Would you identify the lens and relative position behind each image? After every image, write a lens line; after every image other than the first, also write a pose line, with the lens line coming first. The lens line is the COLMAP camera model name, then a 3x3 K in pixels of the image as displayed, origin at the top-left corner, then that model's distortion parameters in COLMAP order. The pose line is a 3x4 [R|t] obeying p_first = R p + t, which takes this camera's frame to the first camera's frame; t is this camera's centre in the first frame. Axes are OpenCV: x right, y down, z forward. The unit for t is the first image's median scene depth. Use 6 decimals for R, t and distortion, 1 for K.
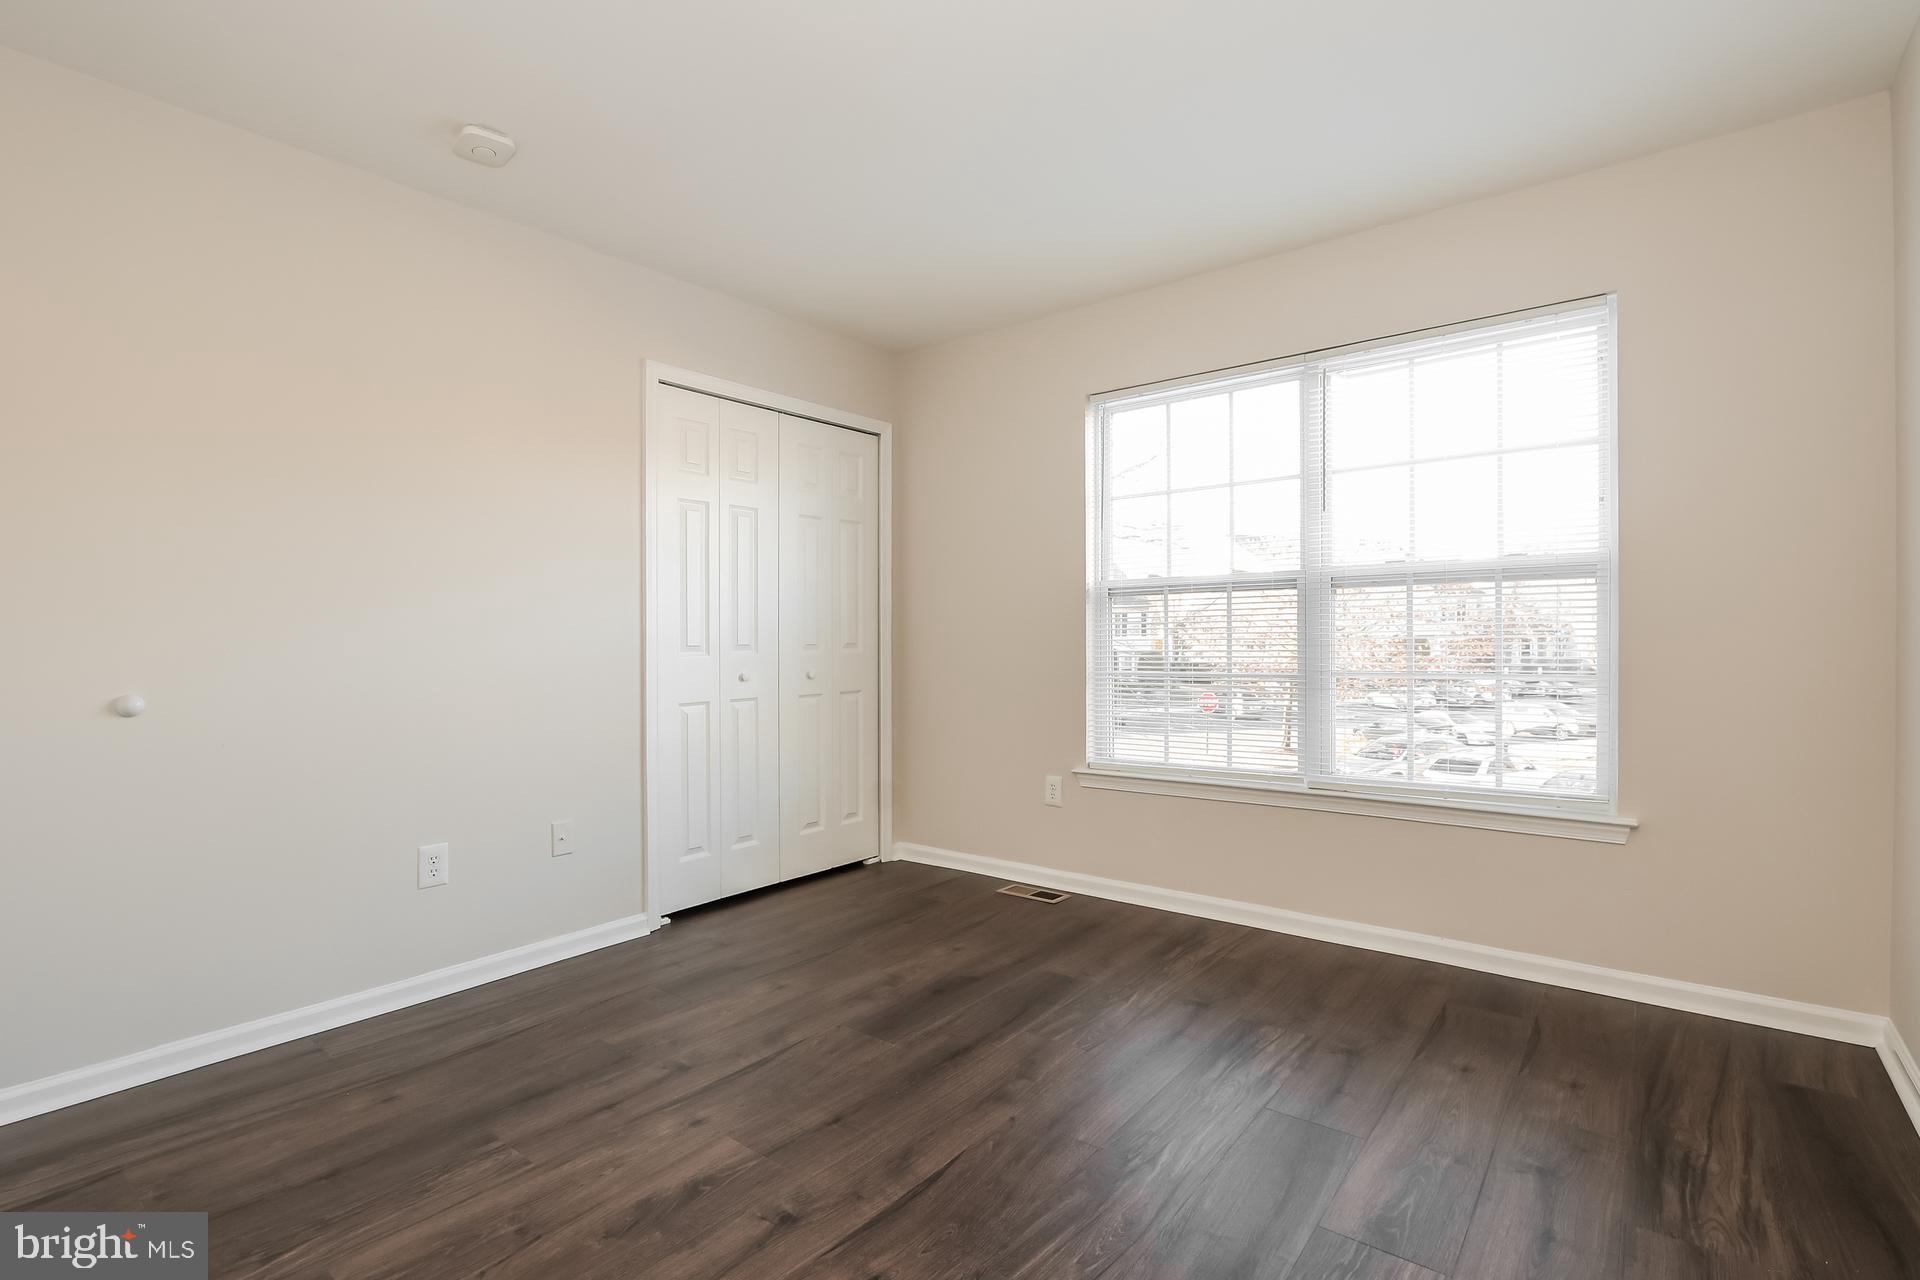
lens RADIAL K [[901.2, 0, 960.0], [0, 901.2, 640.0], [0, 0, 1]] dist [0.000695, -0.000028]
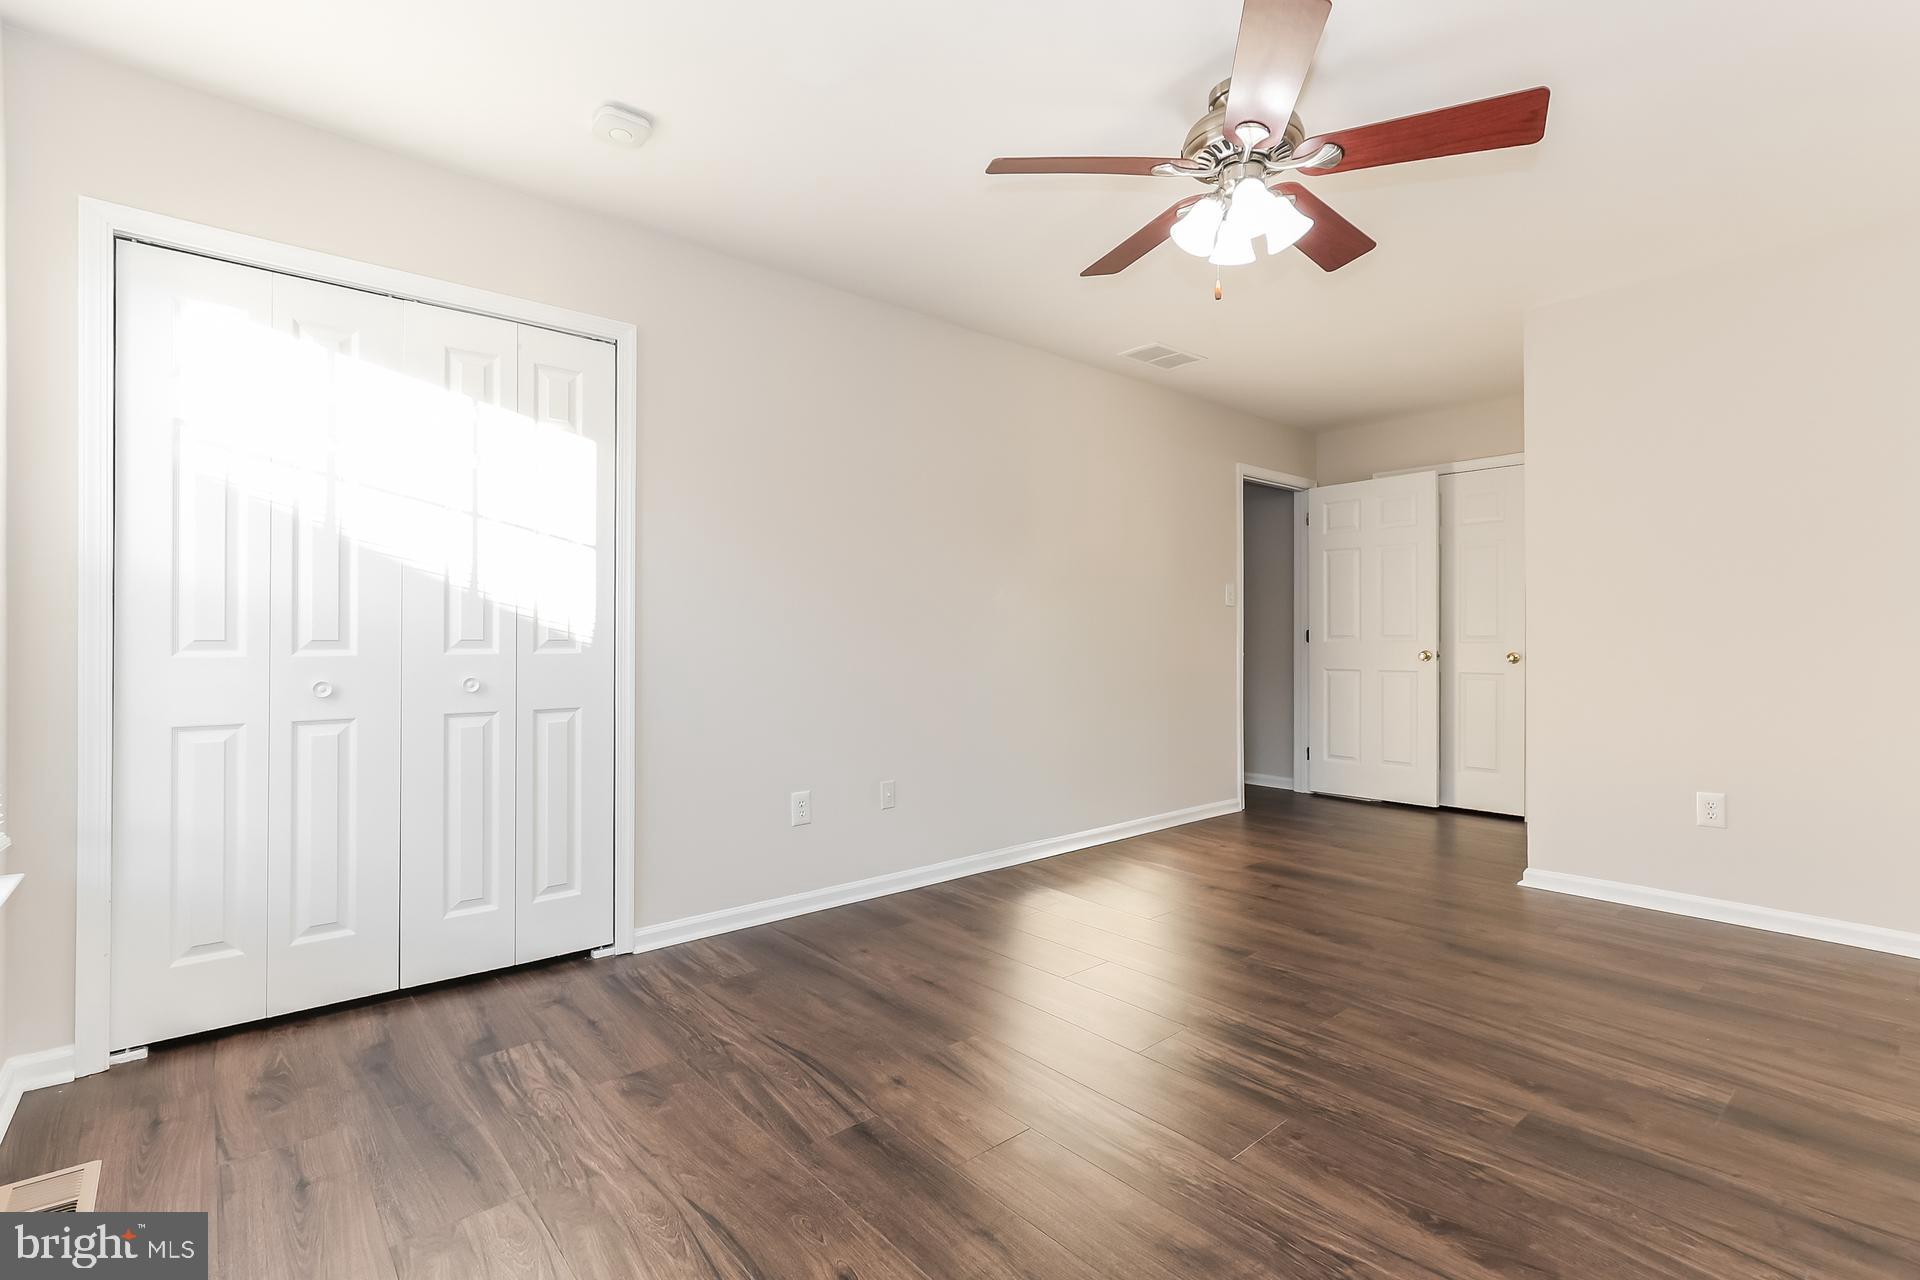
lens RADIAL K [[866.8, 0, 960.0], [0, 866.8, 640.0], [0, 0, 1]] dist [-0.001567, -0.000320]
pose [[0.978232, 0.013245, -0.207090, 0.335637], [-0.013032, 0.999912, 0.002393, -0.002417], [0.207104, 0.000358, 0.978319, 0.430814]]
